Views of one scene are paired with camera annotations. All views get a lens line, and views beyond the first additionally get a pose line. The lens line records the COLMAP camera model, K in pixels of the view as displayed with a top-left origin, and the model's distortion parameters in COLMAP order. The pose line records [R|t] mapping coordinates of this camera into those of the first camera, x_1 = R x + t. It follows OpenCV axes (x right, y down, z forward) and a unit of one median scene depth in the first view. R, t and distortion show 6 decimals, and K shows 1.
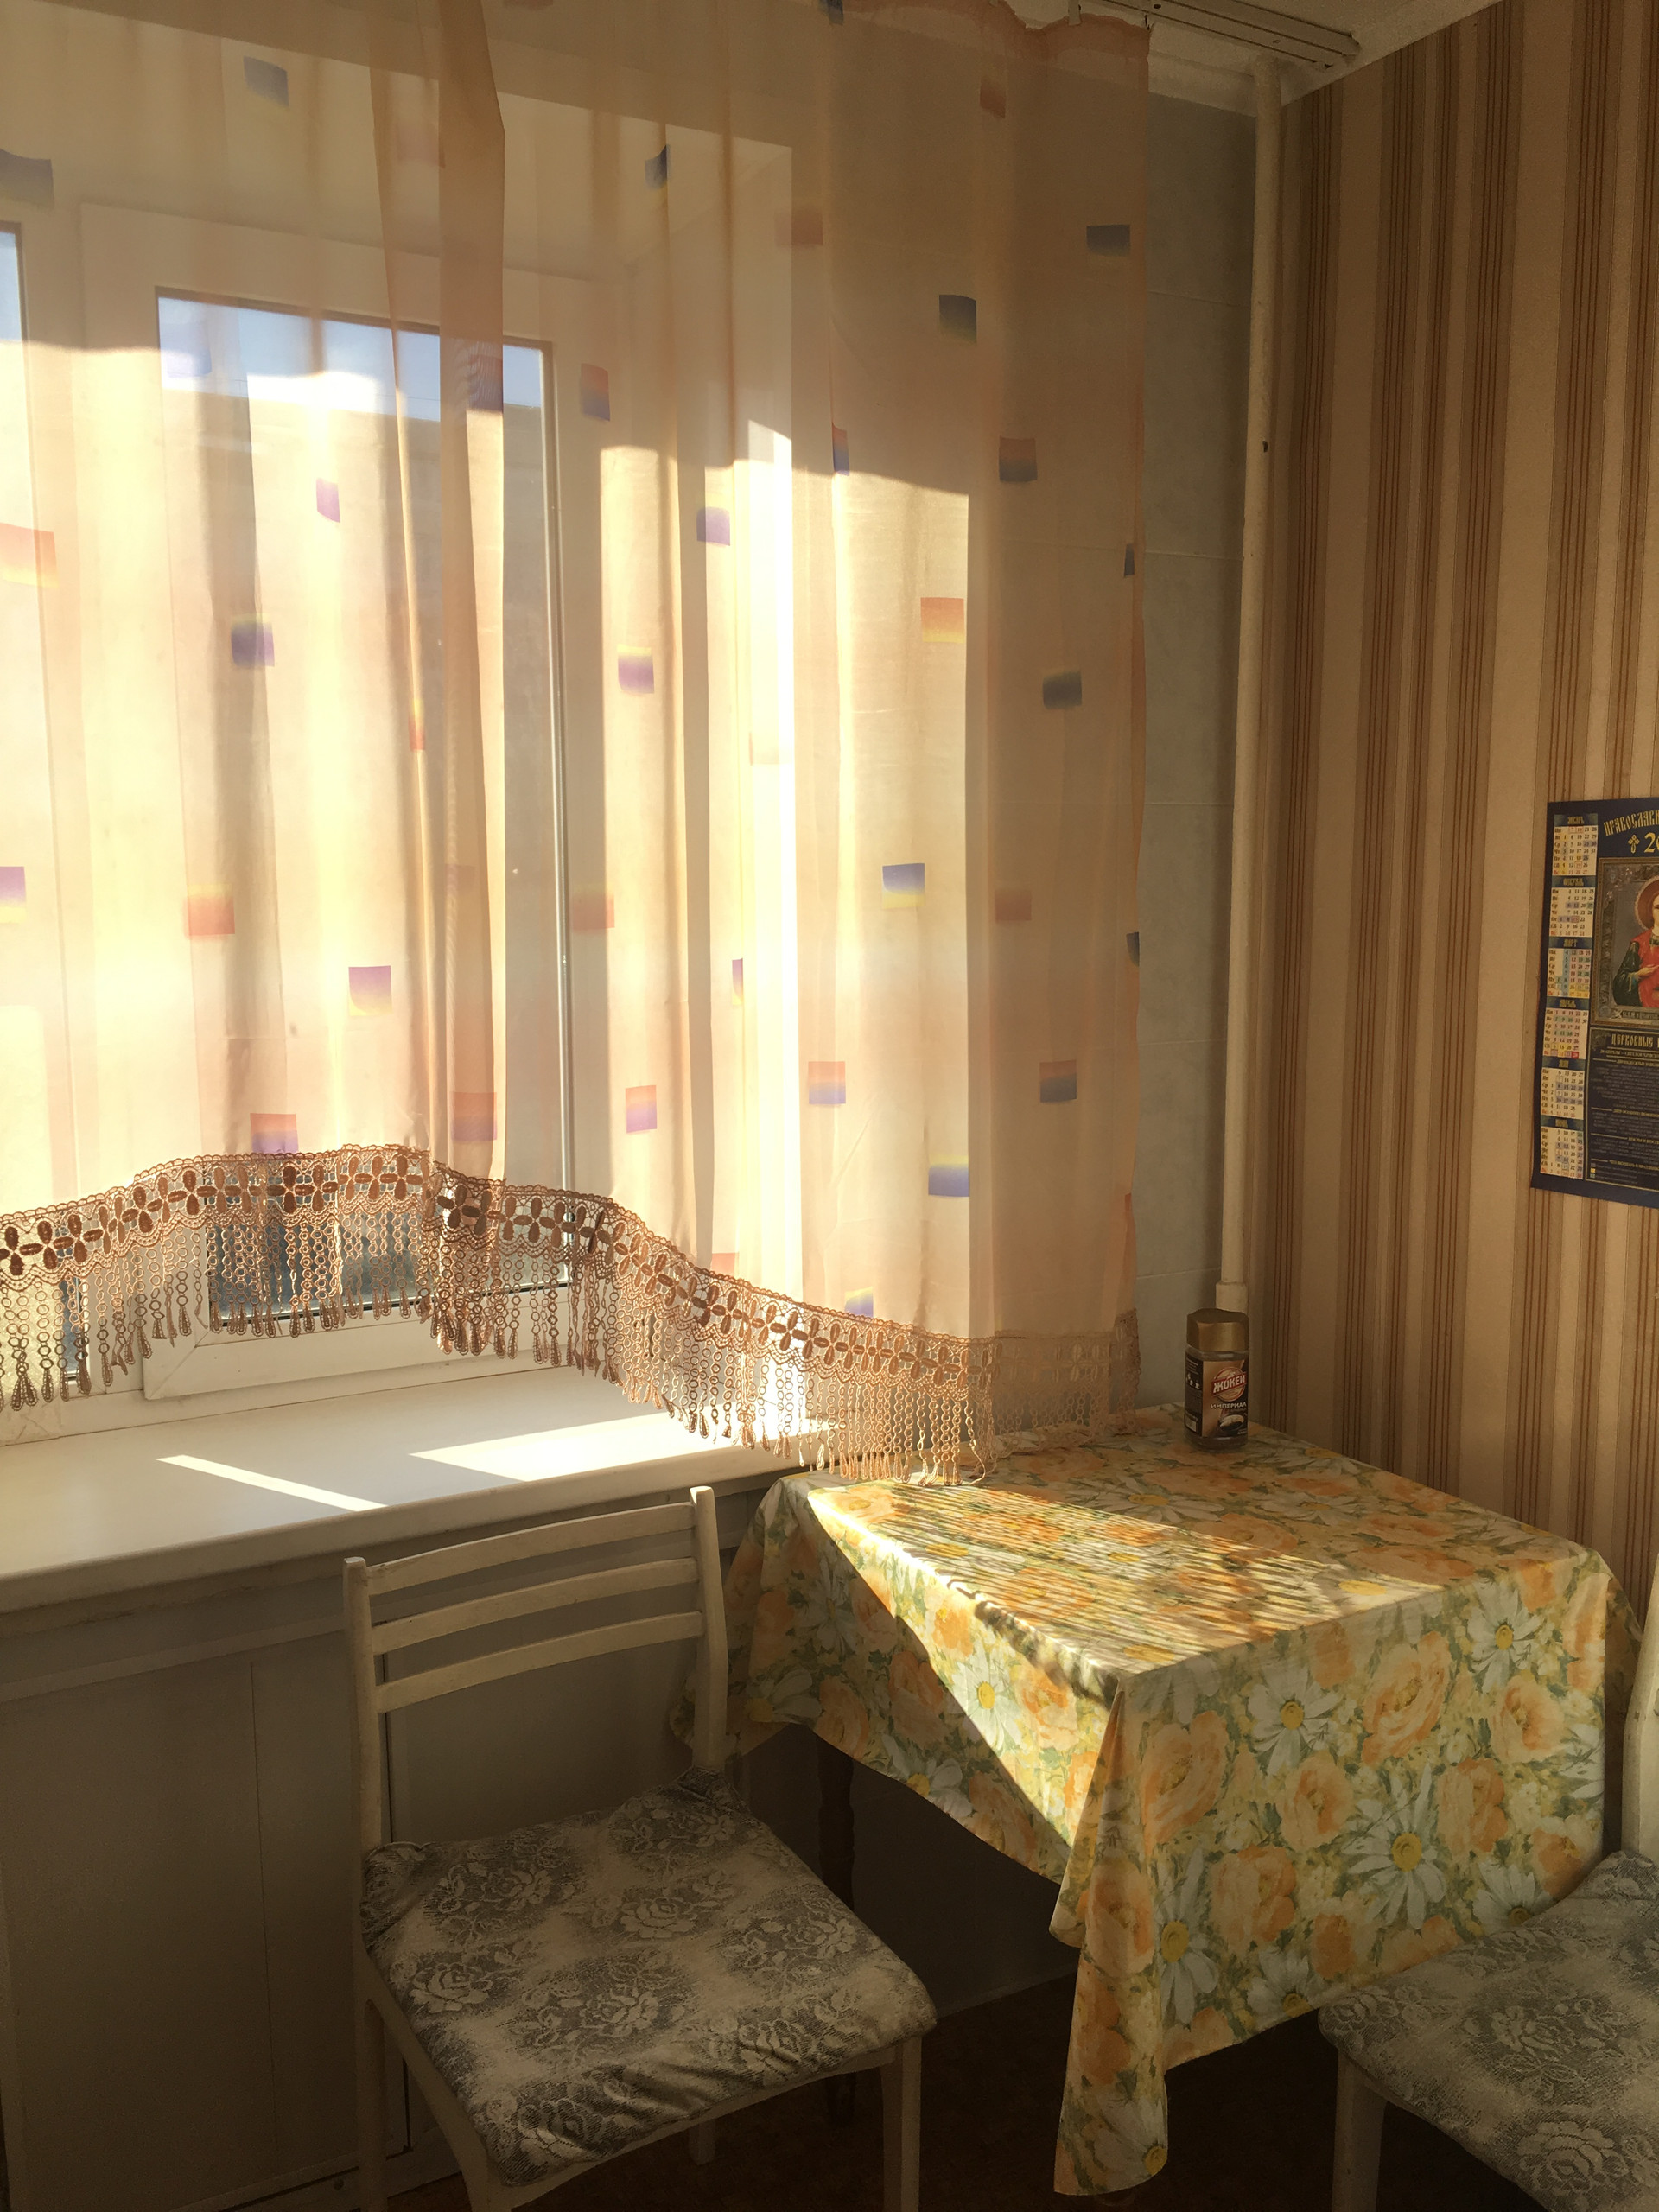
lens RADIAL K [[1915.7, 0, 829.5], [0, 1915.7, 1106.0], [0, 0, 1]] dist [0.026170, -0.026304]
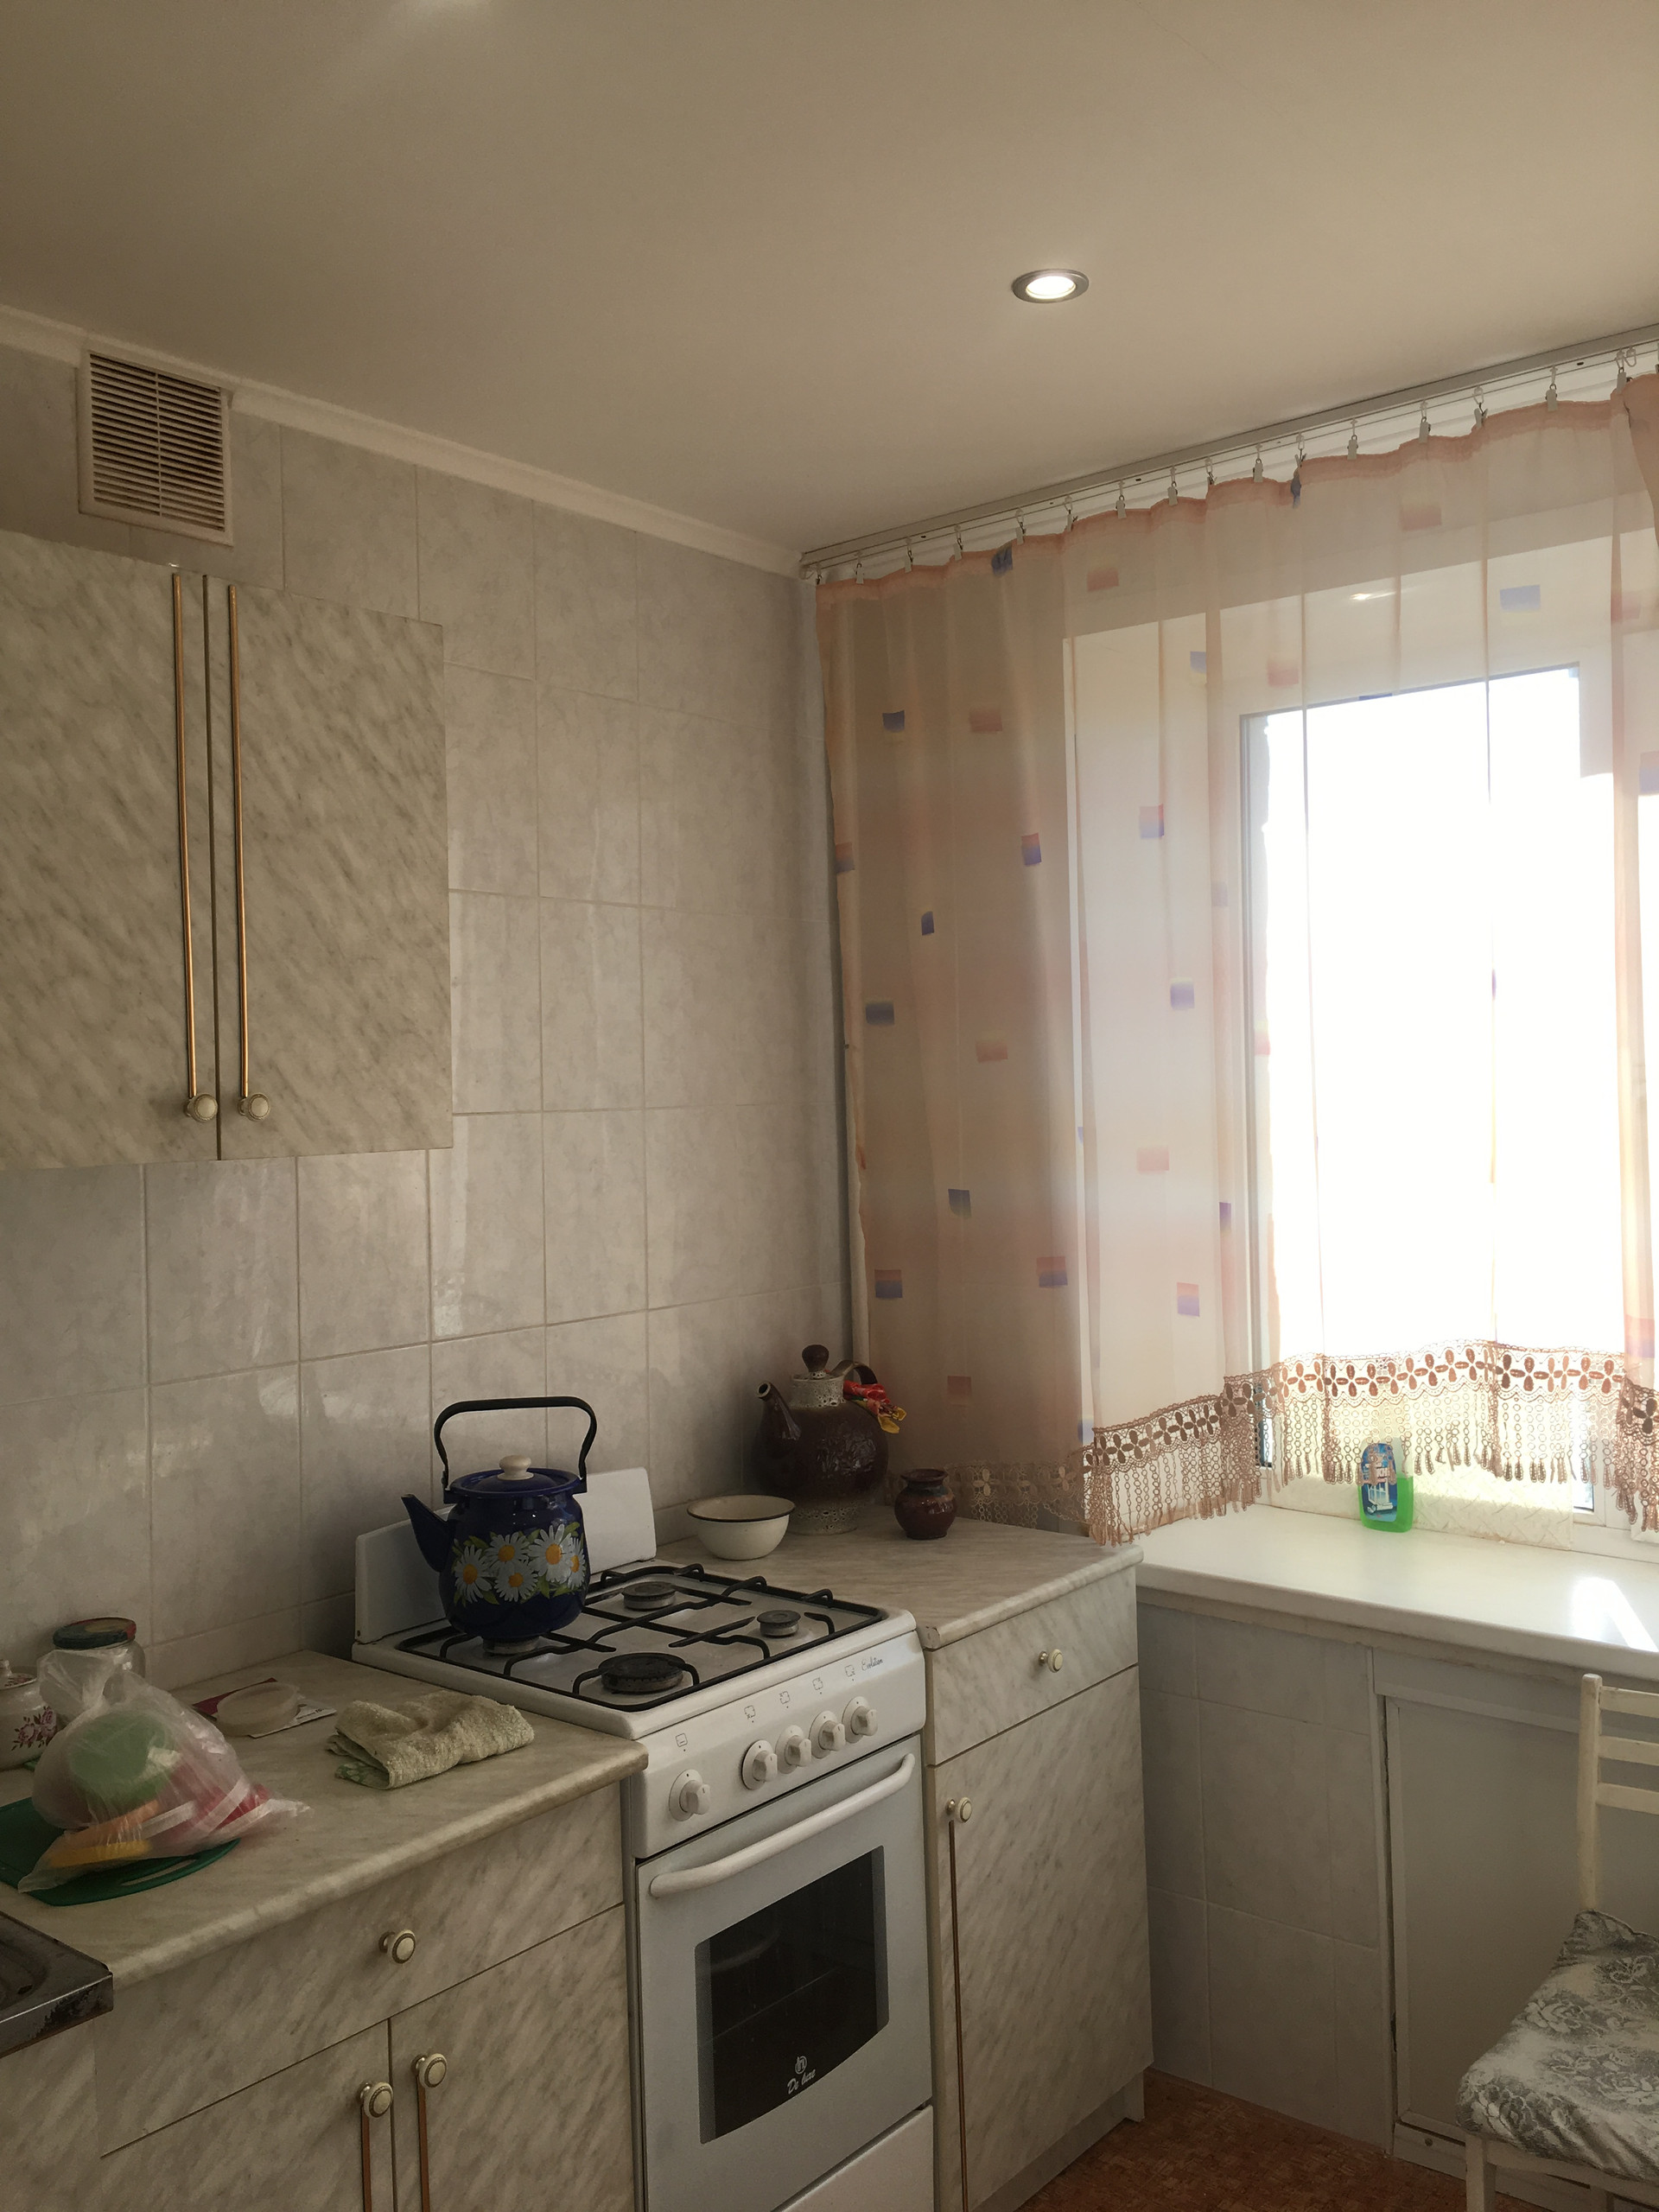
lens RADIAL K [[1915.7, 0, 829.5], [0, 1915.7, 1106.0], [0, 0, 1]] dist [0.026170, -0.026304]
pose [[0.356915, 0.011116, -0.934071, 0.857686], [-0.095210, 0.995155, -0.024538, -0.067397], [0.929272, 0.097691, 0.356244, 0.041178]]
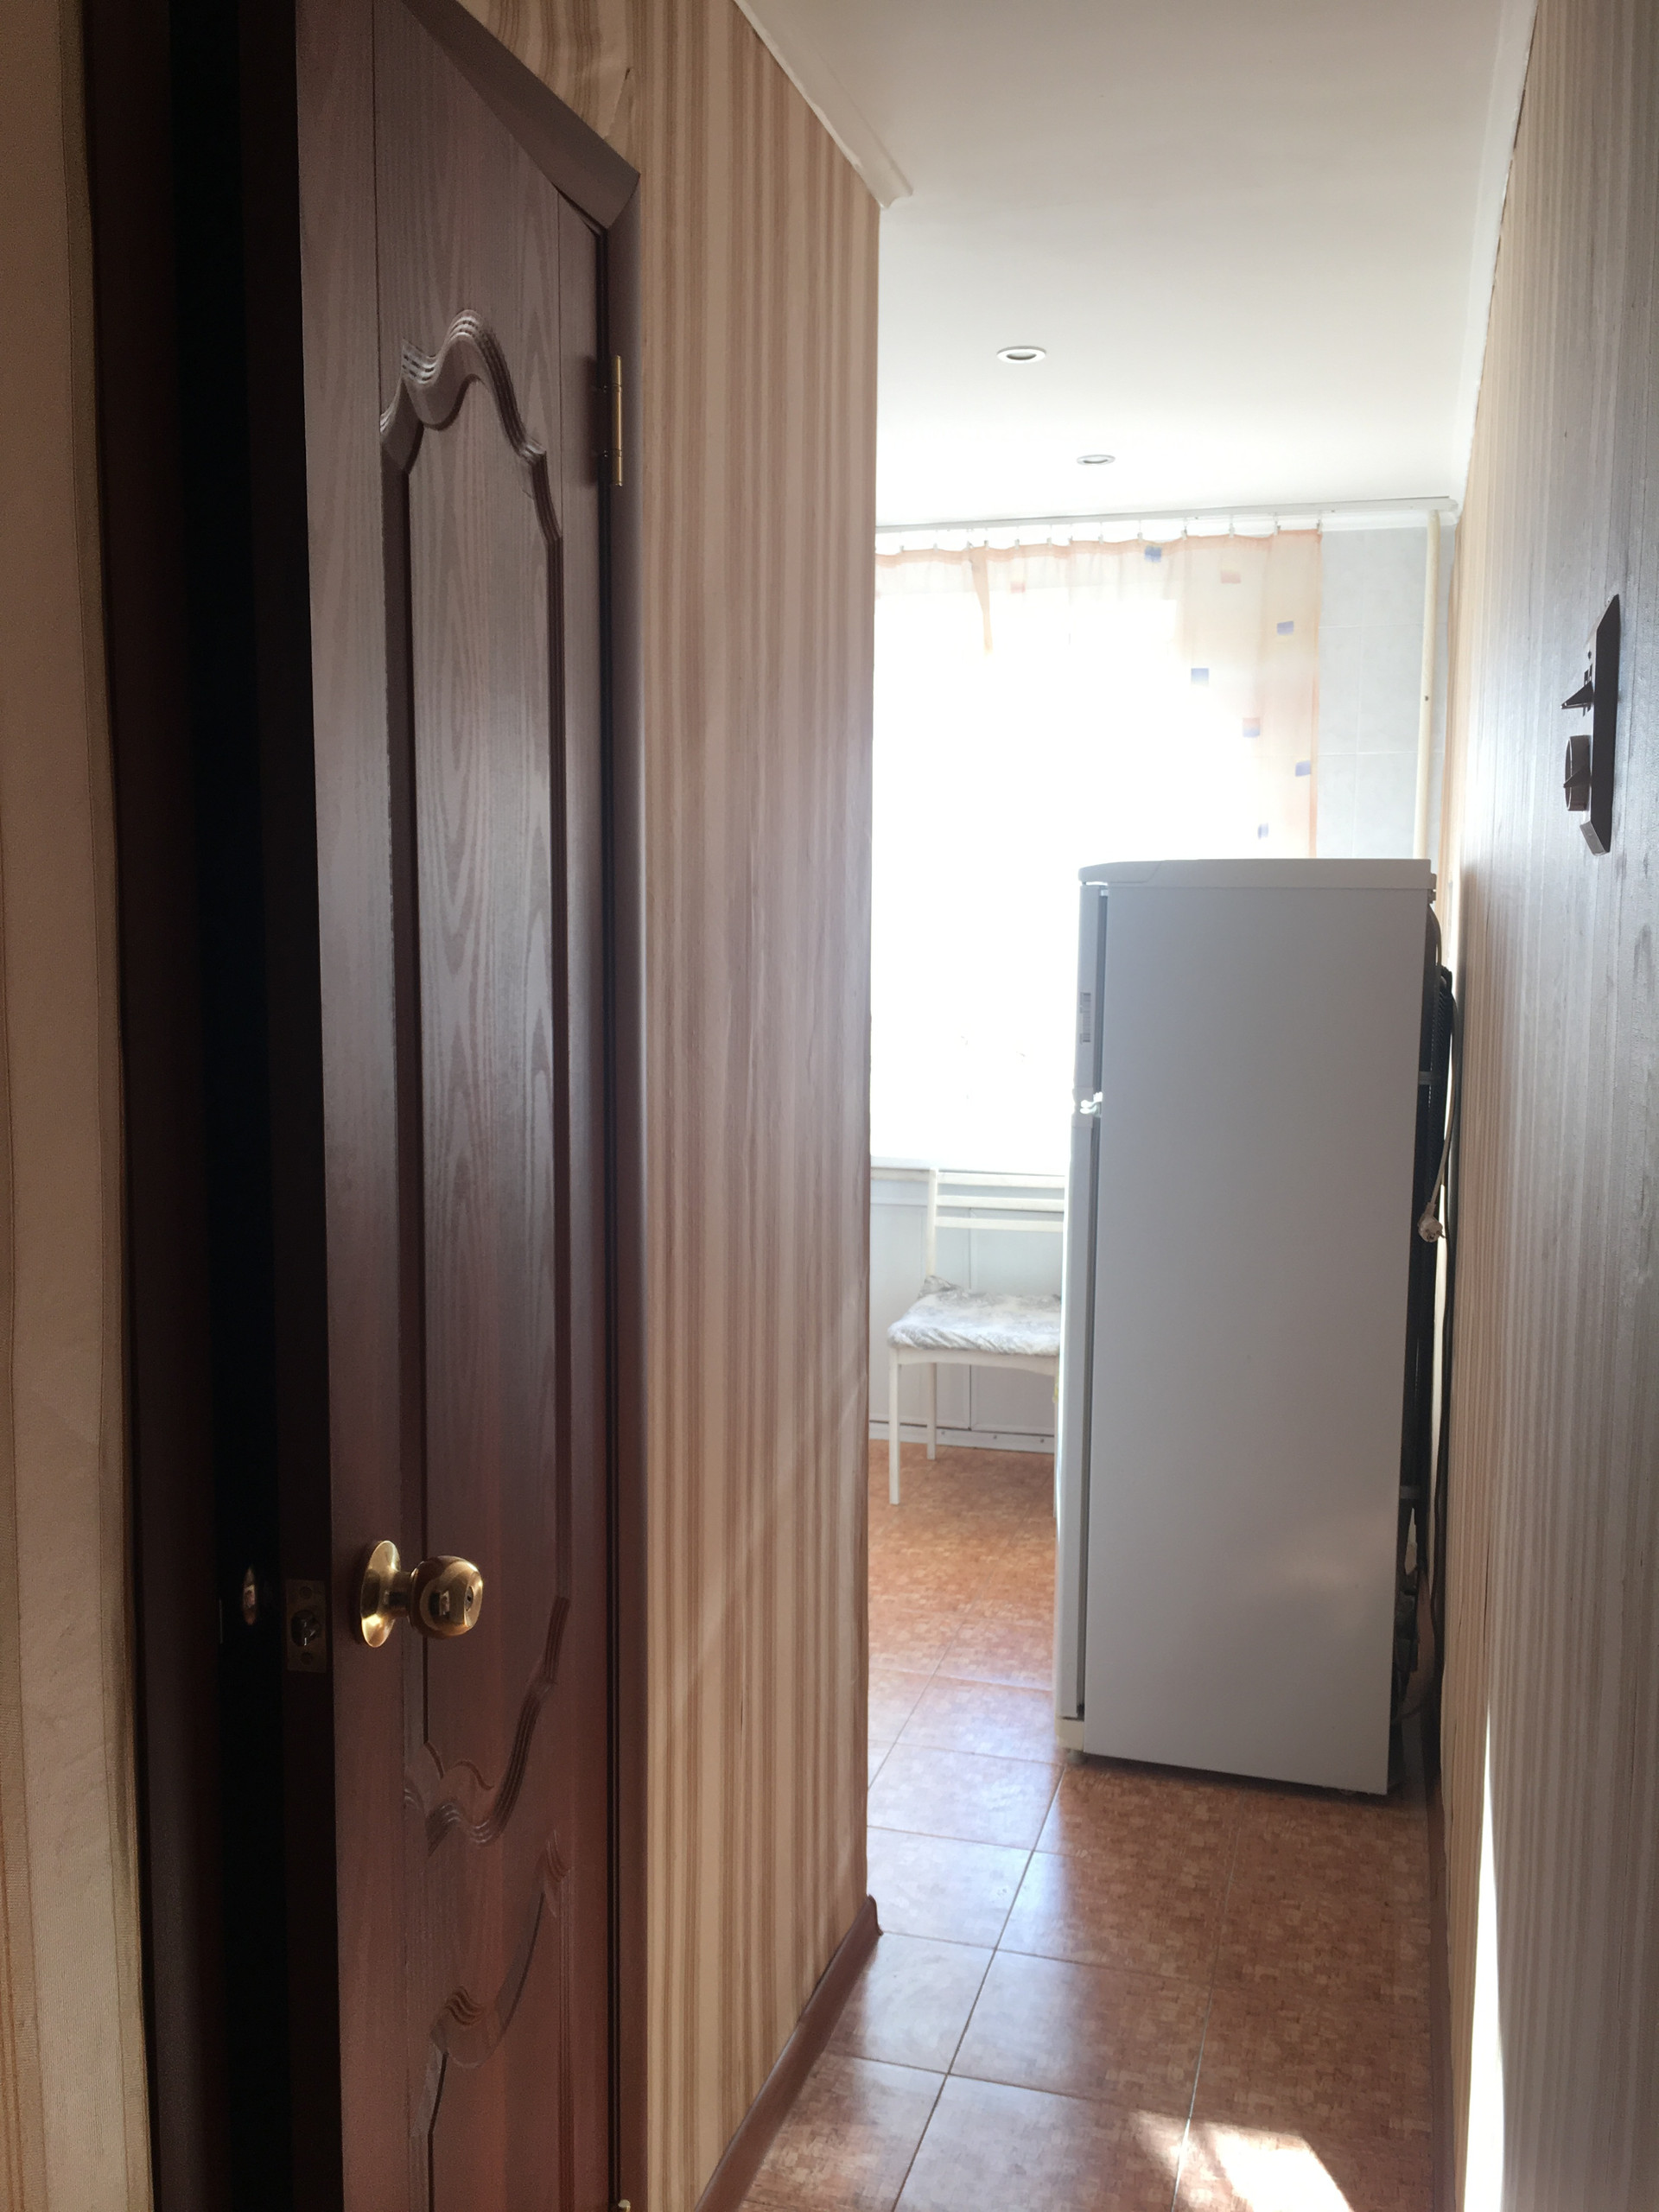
lens RADIAL K [[1915.7, 0, 829.5], [0, 1915.7, 1106.0], [0, 0, 1]] dist [0.026170, -0.026304]
pose [[0.697702, 0.080618, -0.711837, 1.733646], [-0.099800, 0.994897, 0.014858, 0.143244], [0.709402, 0.060675, 0.702187, -1.103139]]
